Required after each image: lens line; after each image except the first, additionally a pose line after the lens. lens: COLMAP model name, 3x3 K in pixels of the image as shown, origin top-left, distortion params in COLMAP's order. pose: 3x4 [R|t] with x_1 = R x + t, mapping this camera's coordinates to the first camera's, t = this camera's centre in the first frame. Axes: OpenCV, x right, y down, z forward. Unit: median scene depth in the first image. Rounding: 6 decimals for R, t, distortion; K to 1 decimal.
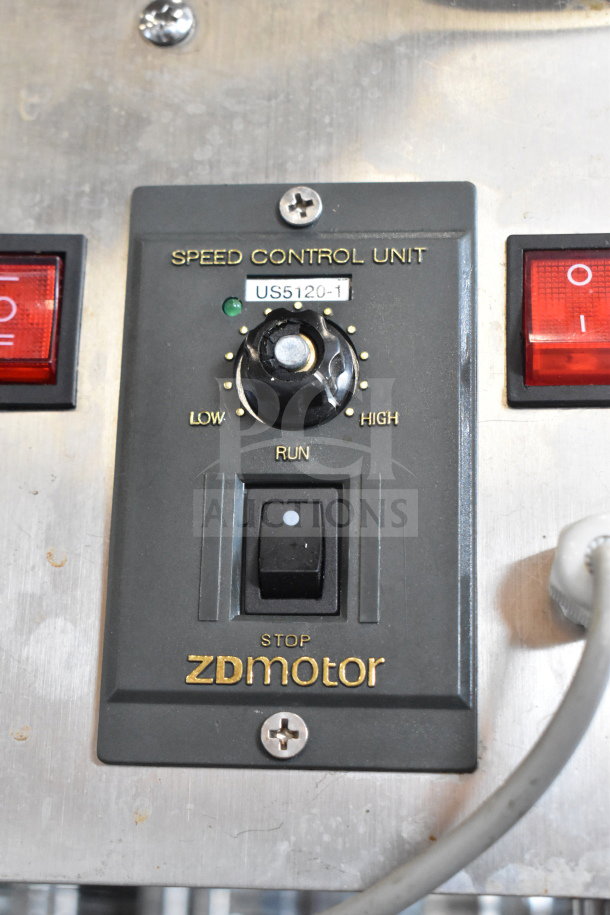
lens RADIAL K [[1748.4, 0, 305.0], [0, 1748.4, 457.5], [0, 0, 1]] dist [-0.027978, -3.327168]
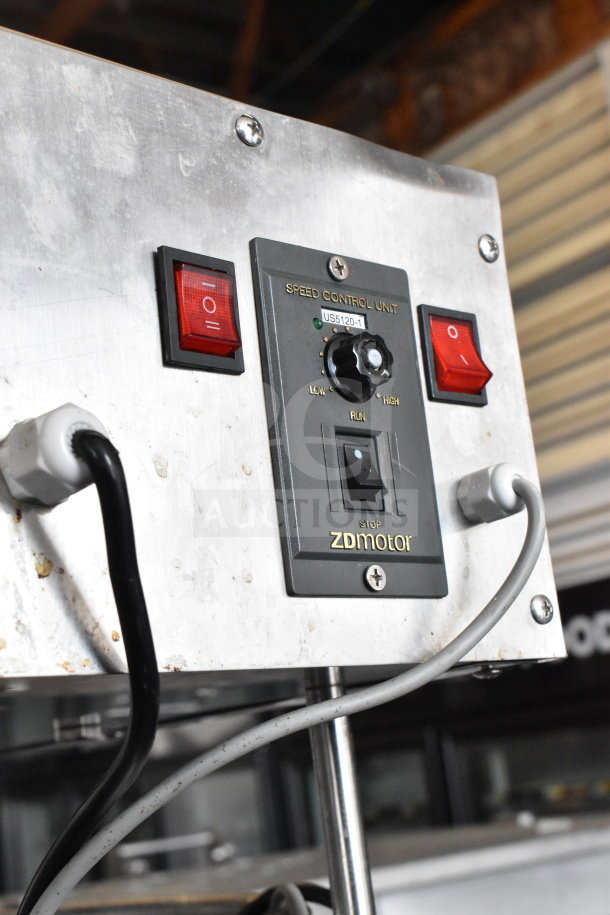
lens RADIAL K [[1353.3, 0, 305.0], [0, 1353.3, 457.5], [0, 0, 1]] dist [-0.462824, 0.000996]
pose [[0.704409, 0.060778, 0.707187, -0.962244], [-0.118860, 0.992359, 0.033106, -0.000361], [-0.699771, -0.107377, 0.706251, 0.081277]]
